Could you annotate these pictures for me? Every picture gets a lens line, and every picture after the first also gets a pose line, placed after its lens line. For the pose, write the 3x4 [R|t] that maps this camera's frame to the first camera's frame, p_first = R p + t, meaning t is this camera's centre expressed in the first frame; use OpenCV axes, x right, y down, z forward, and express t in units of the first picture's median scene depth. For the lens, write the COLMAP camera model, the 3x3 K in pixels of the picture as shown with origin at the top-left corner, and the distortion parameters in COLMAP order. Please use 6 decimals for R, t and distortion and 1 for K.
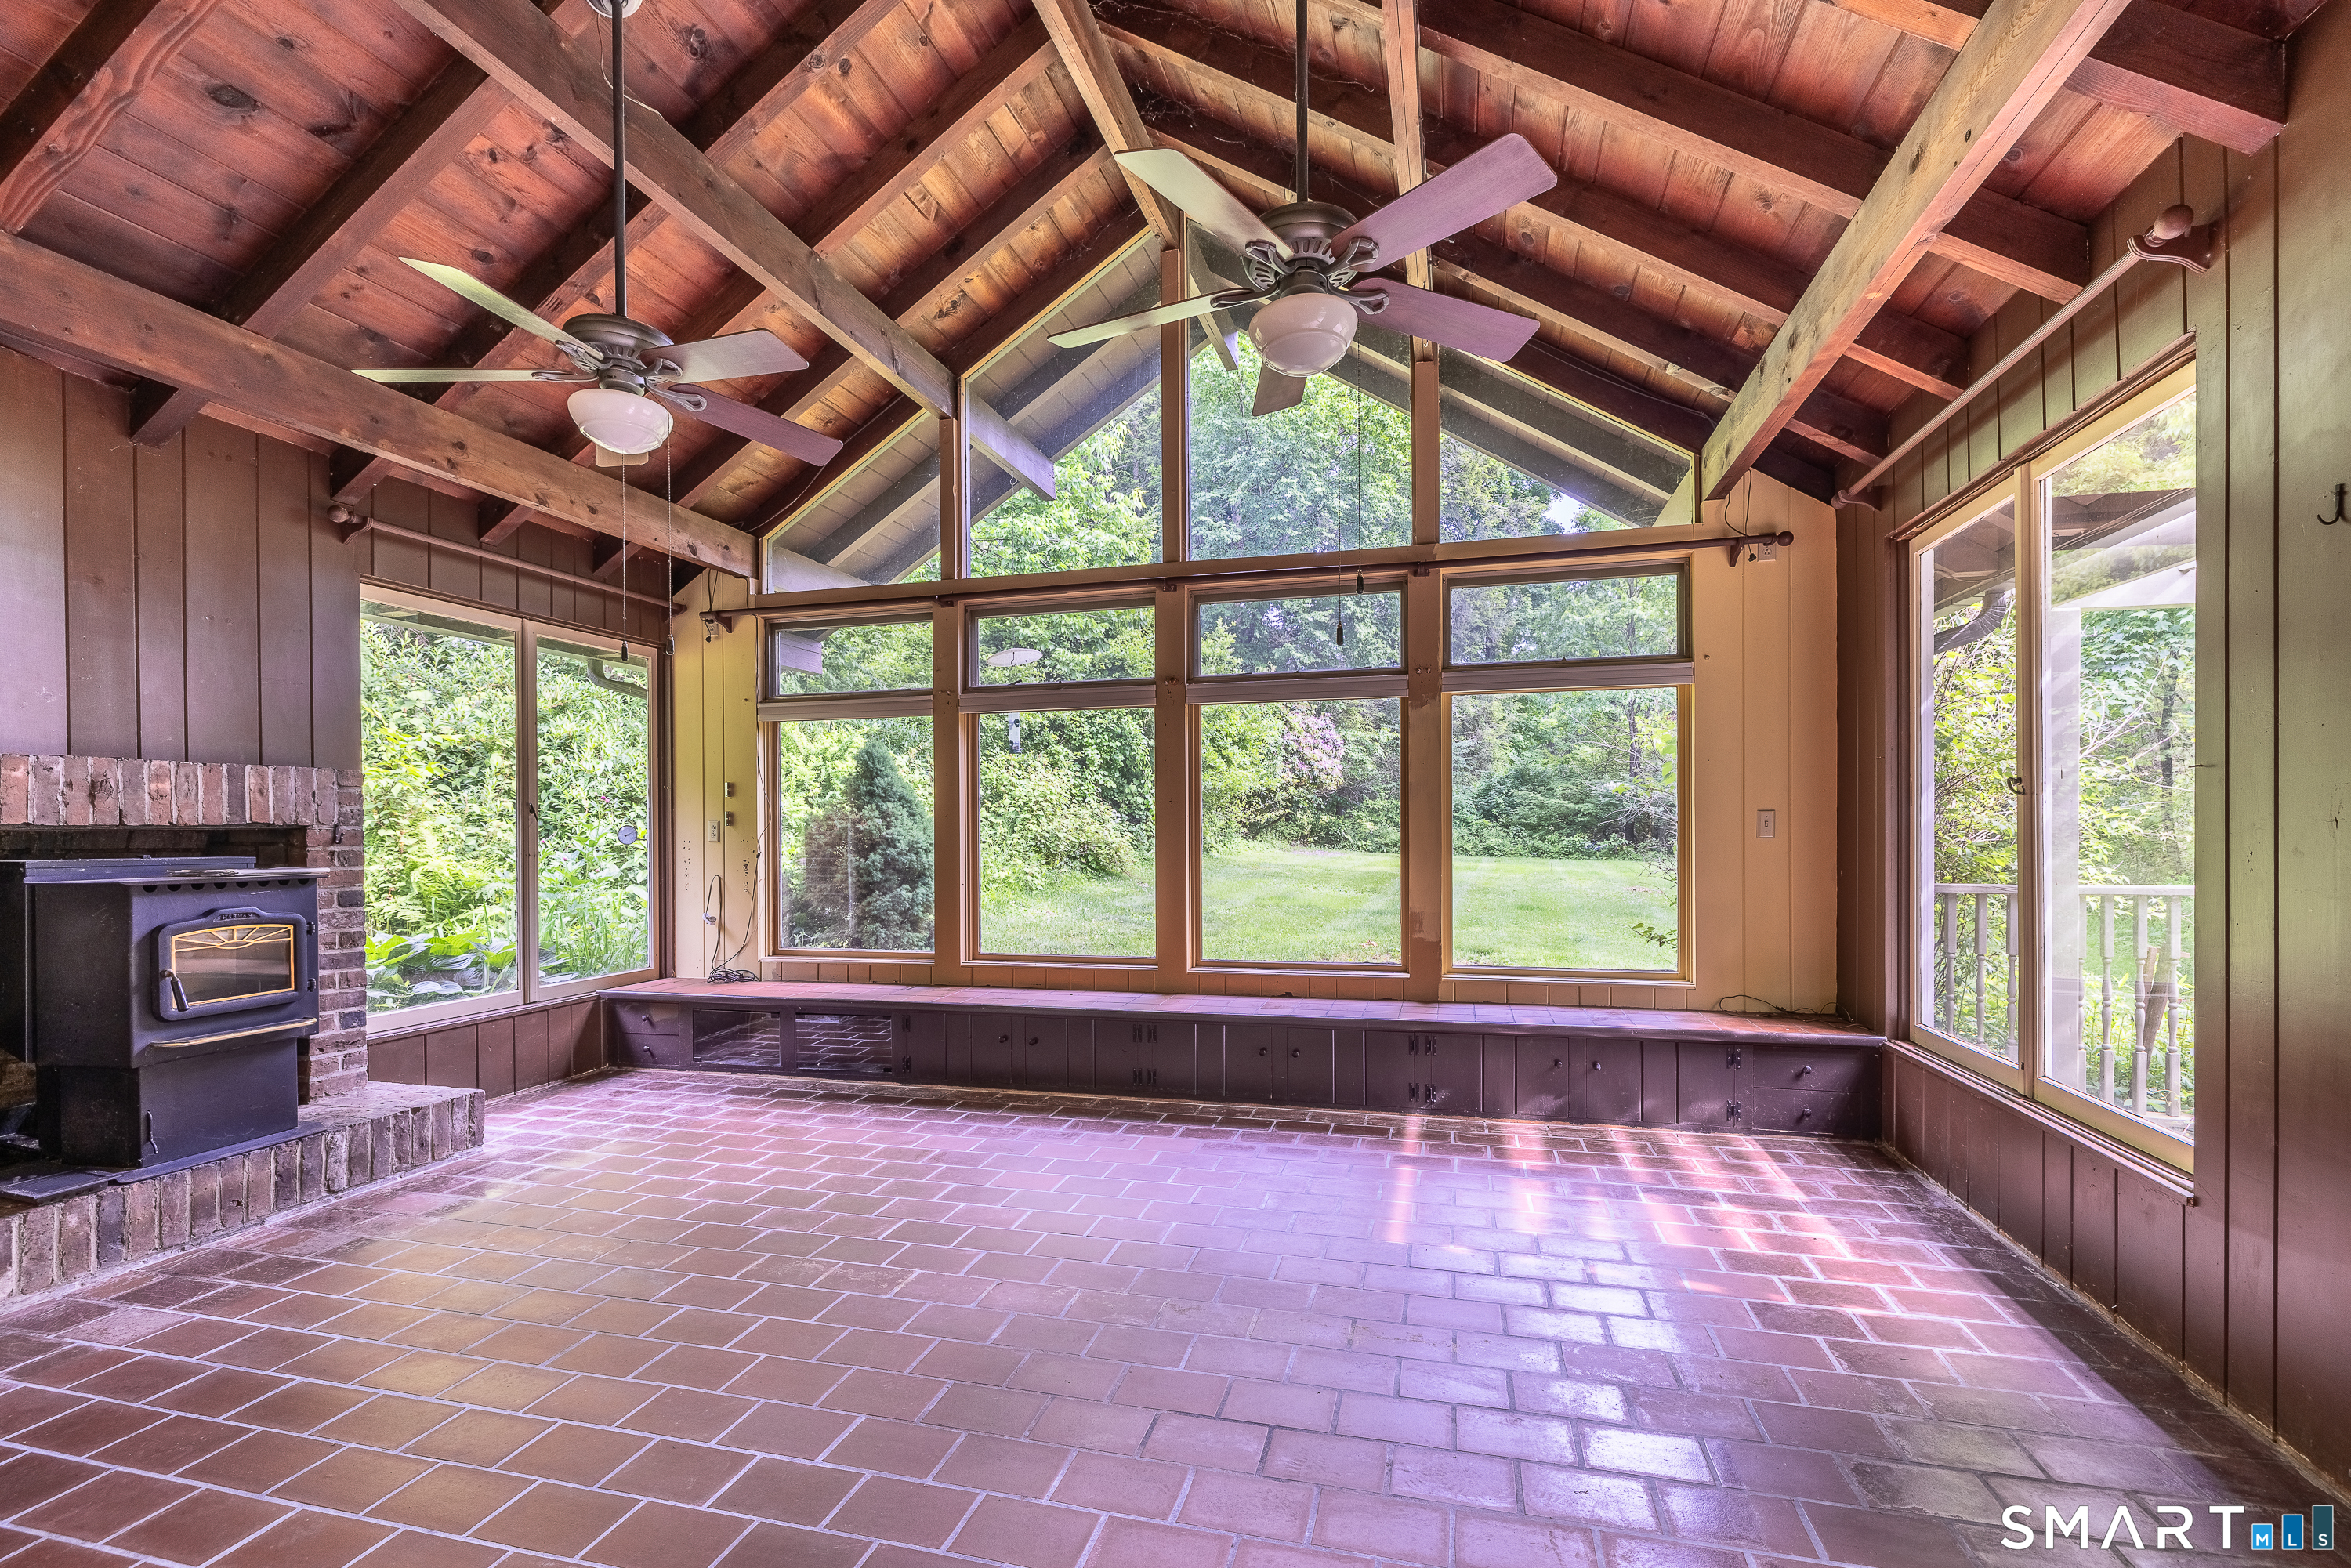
lens RADIAL K [[983.3, 0, 1198.8], [0, 983.3, 824.3], [0, 0, 1]] dist [0.001639, -0.000412]
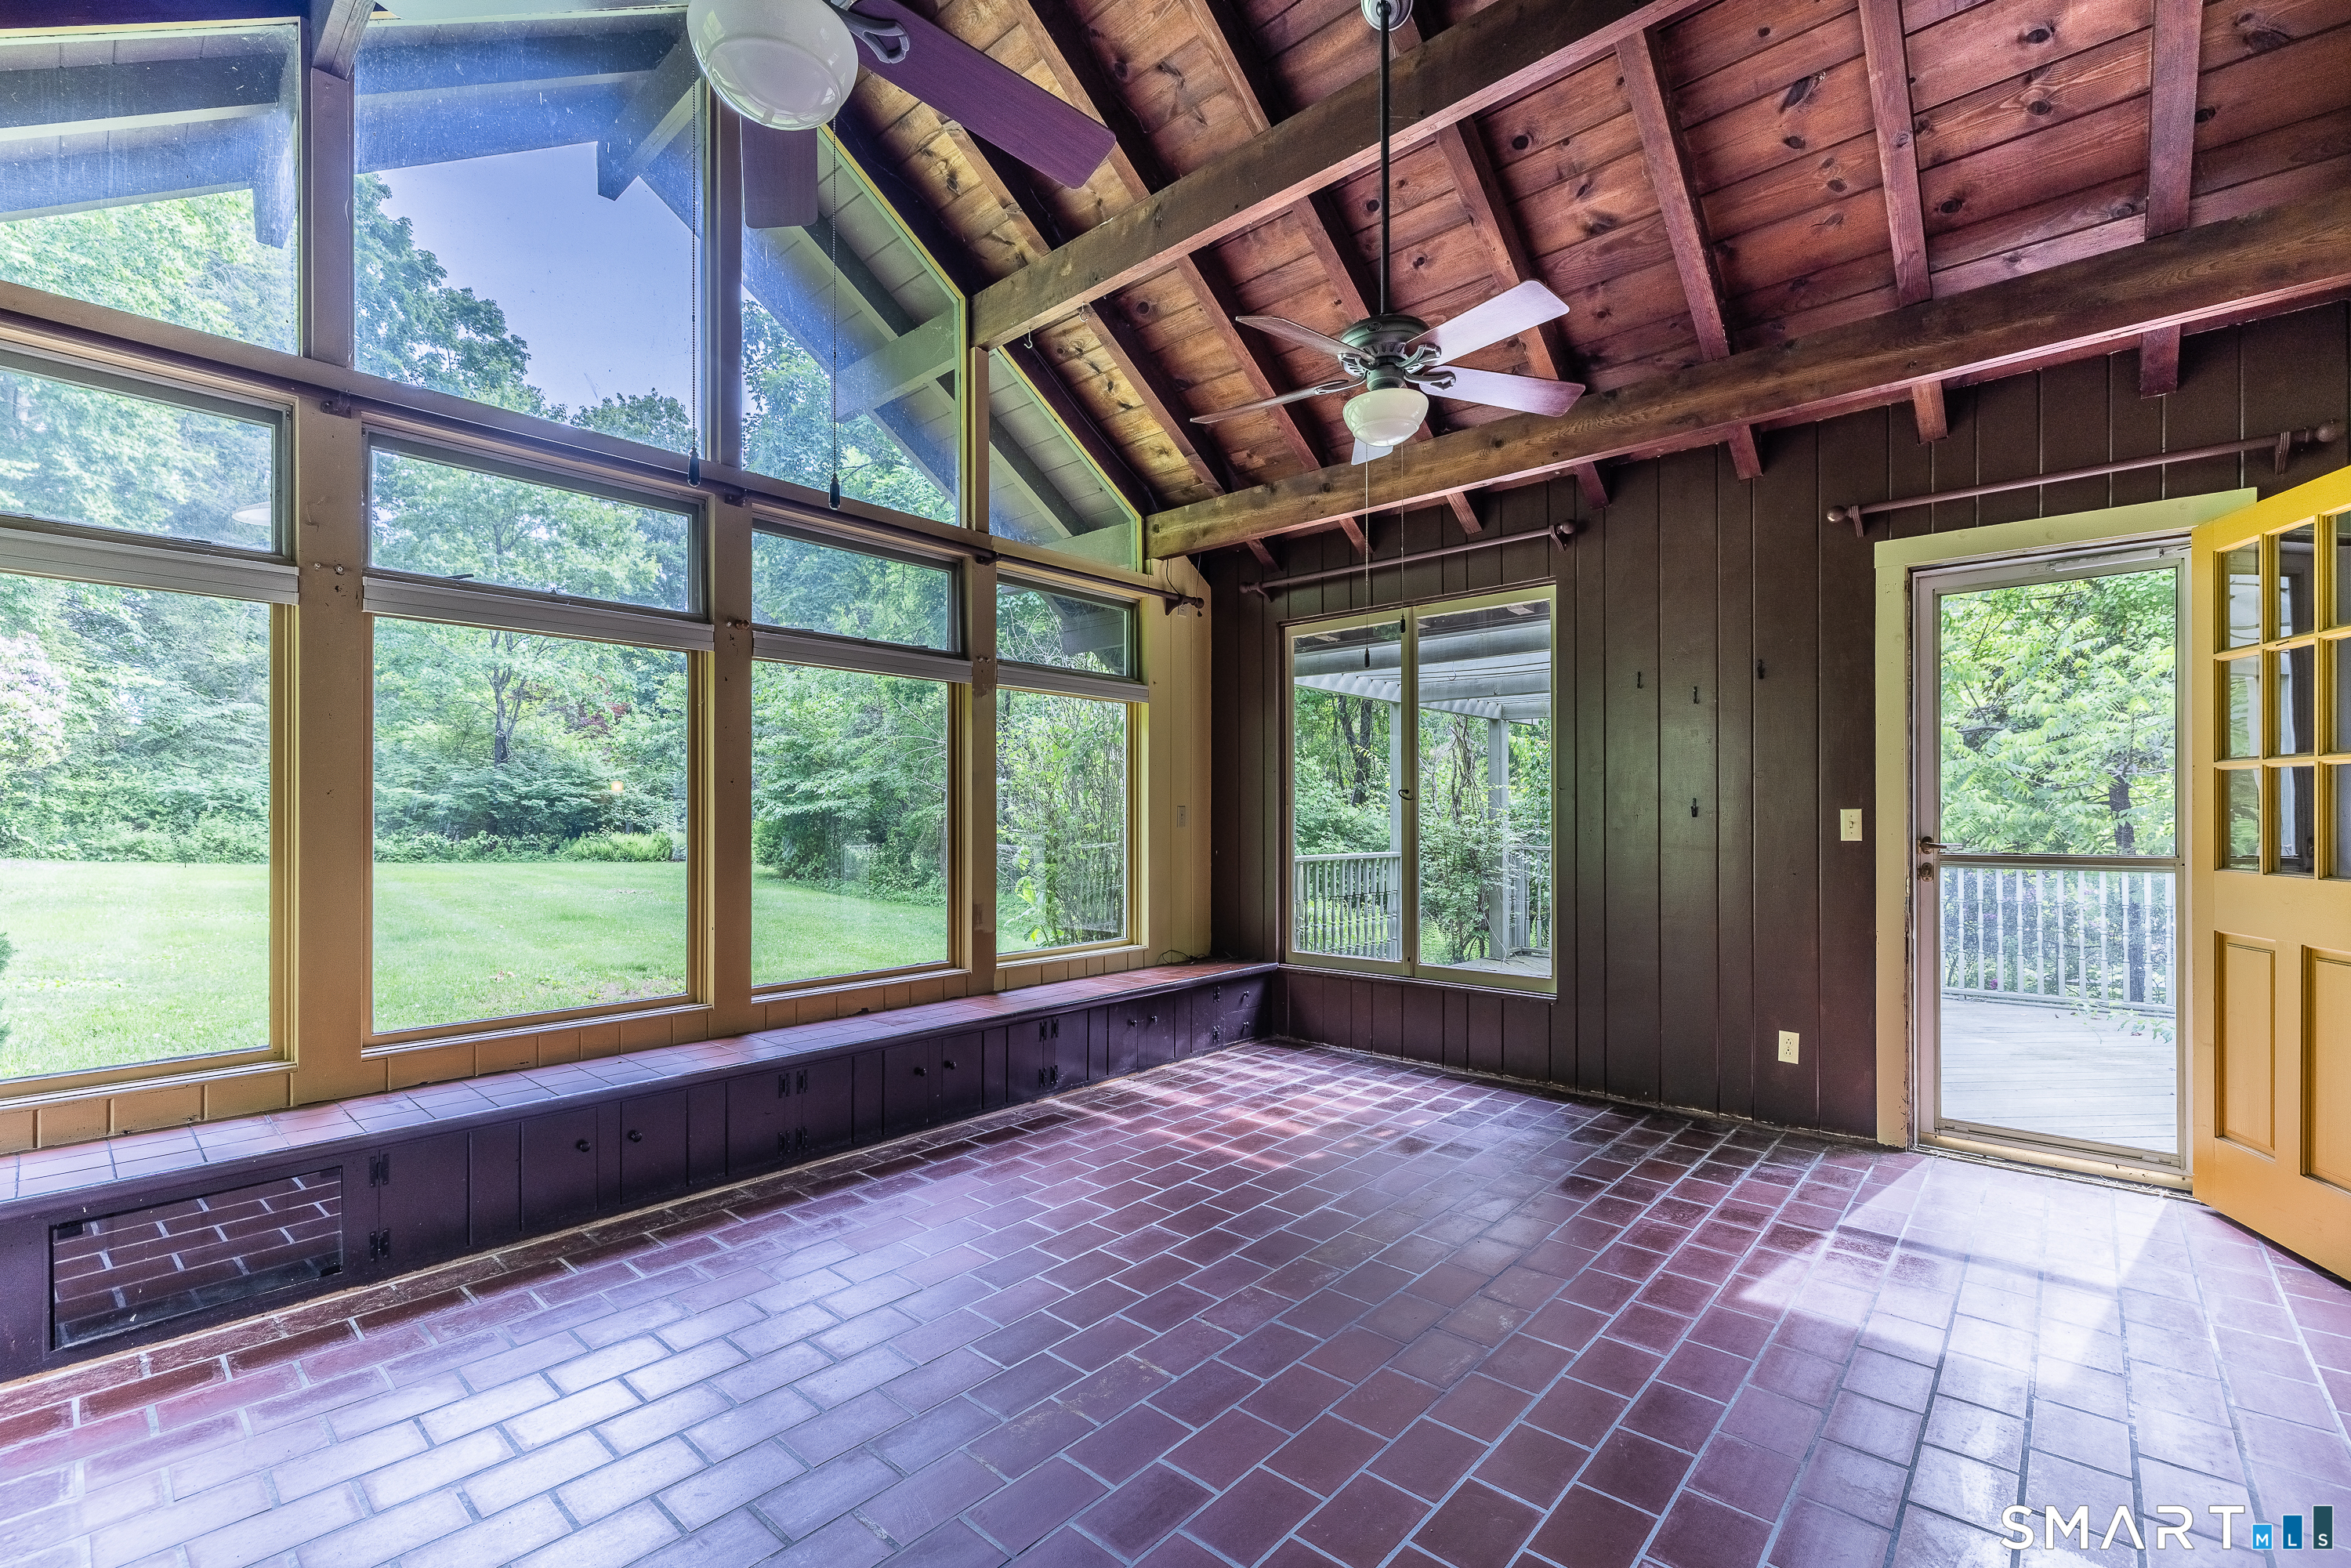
lens RADIAL K [[1063.0, 0, 1179.8], [0, 1063.0, 812.2], [0, 0, 1]] dist [-0.001368, -0.000094]
pose [[0.448865, 0.011325, 0.893528, -0.712154], [-0.003381, 0.999934, -0.010975, 0.009353], [-0.893593, 0.001905, 0.448874, 0.381757]]
